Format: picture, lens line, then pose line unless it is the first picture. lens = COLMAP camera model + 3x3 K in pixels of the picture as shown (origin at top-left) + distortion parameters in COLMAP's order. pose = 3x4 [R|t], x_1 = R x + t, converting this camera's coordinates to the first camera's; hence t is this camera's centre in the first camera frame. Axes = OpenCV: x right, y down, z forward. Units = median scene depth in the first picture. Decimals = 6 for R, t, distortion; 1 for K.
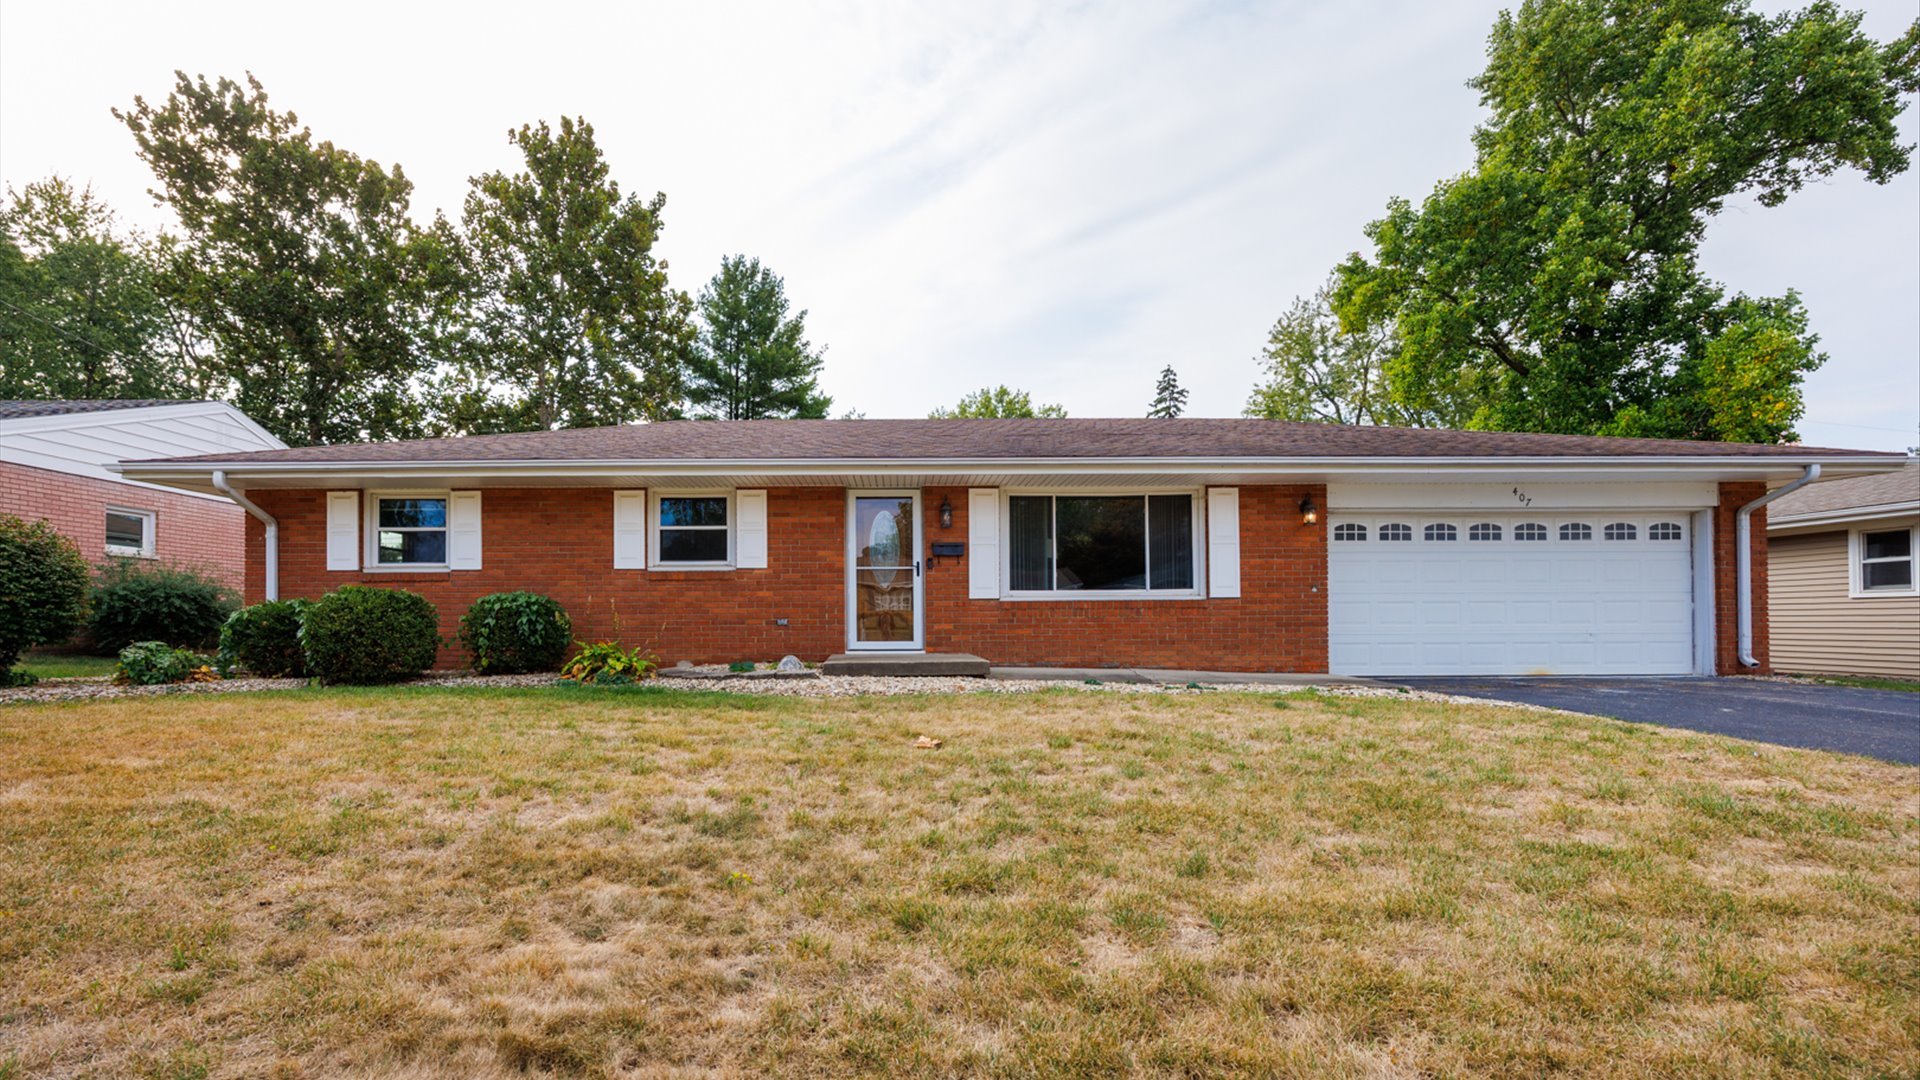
lens RADIAL K [[844.7, 0, 959.1], [0, 844.7, 609.5], [0, 0, 1]] dist [-0.000186, 0.000086]
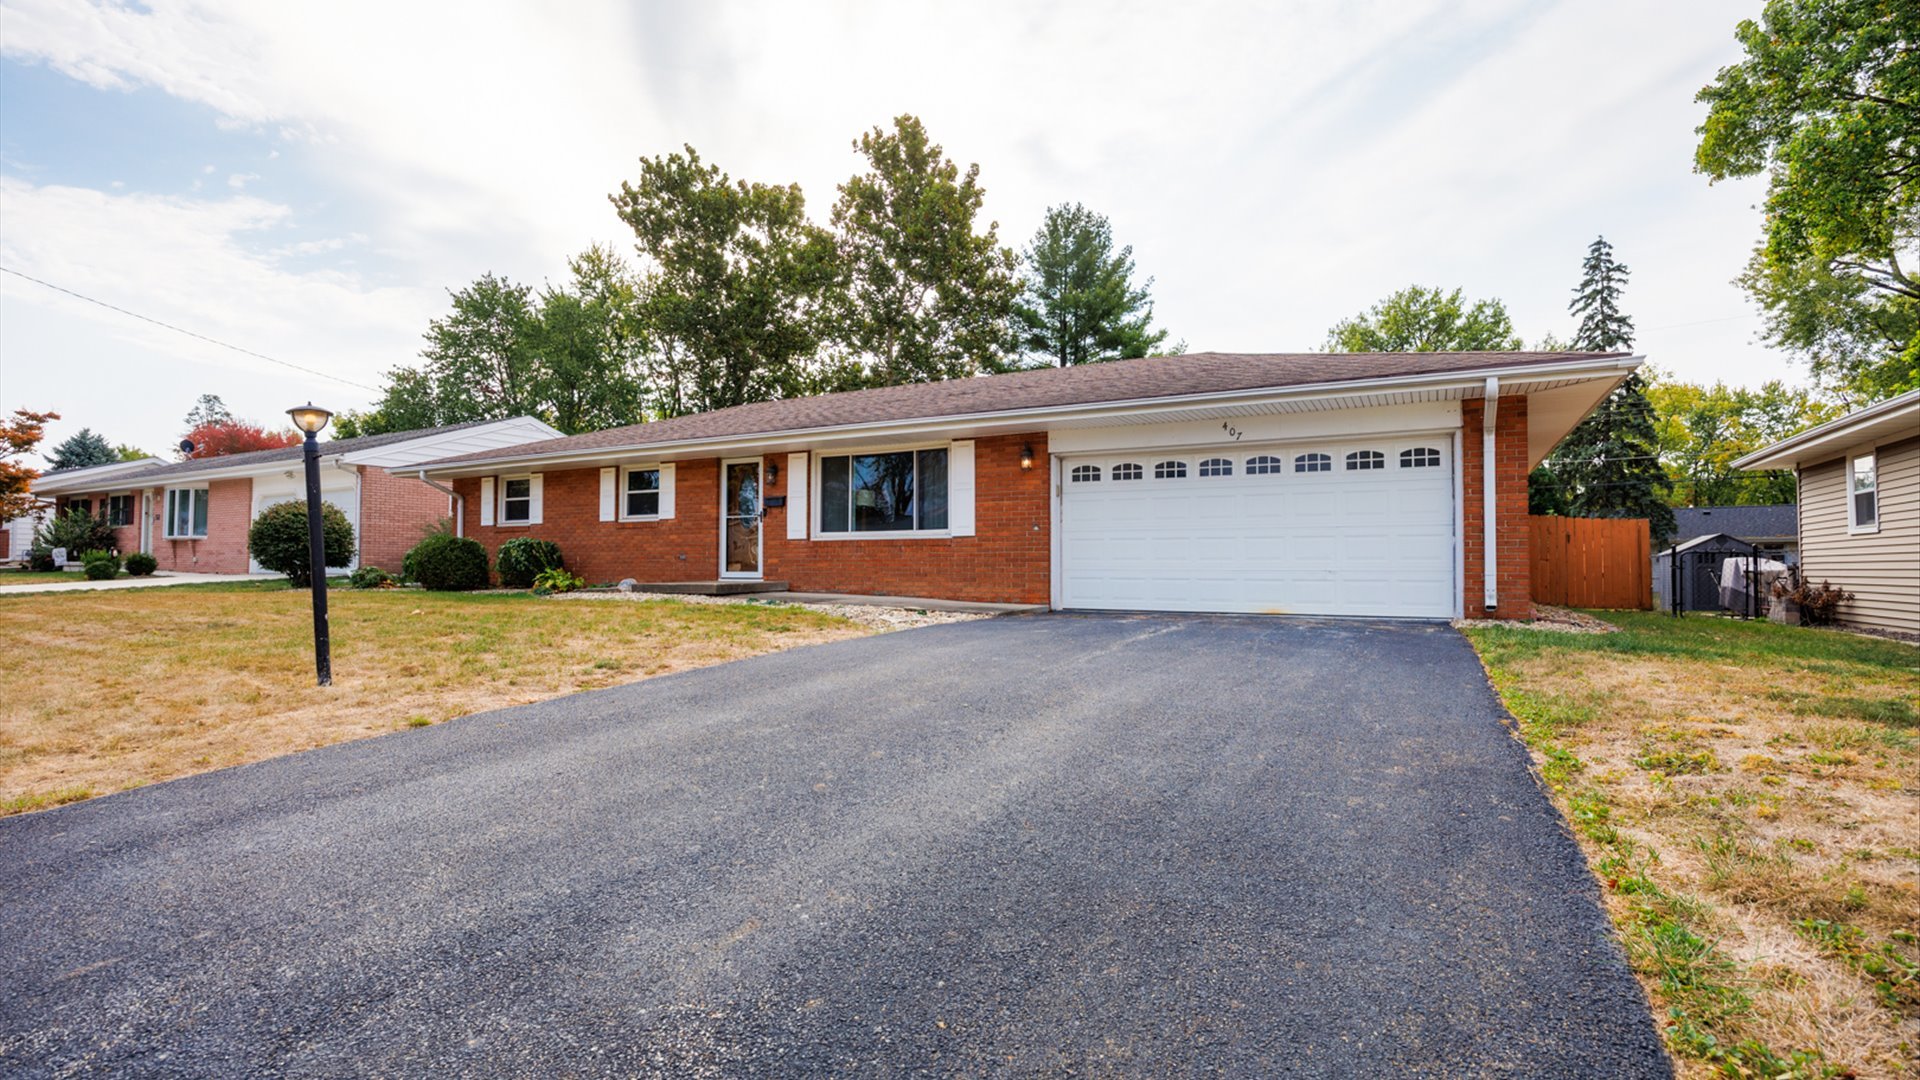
lens RADIAL K [[927.5, 0, 957.7], [0, 927.5, 532.1], [0, 0, 1]] dist [-0.010920, 0.000570]
pose [[0.867127, -0.012654, -0.497927, 0.898736], [0.000848, 0.999713, -0.023930, 0.009879], [0.498087, 0.020328, 0.866889, -0.092945]]
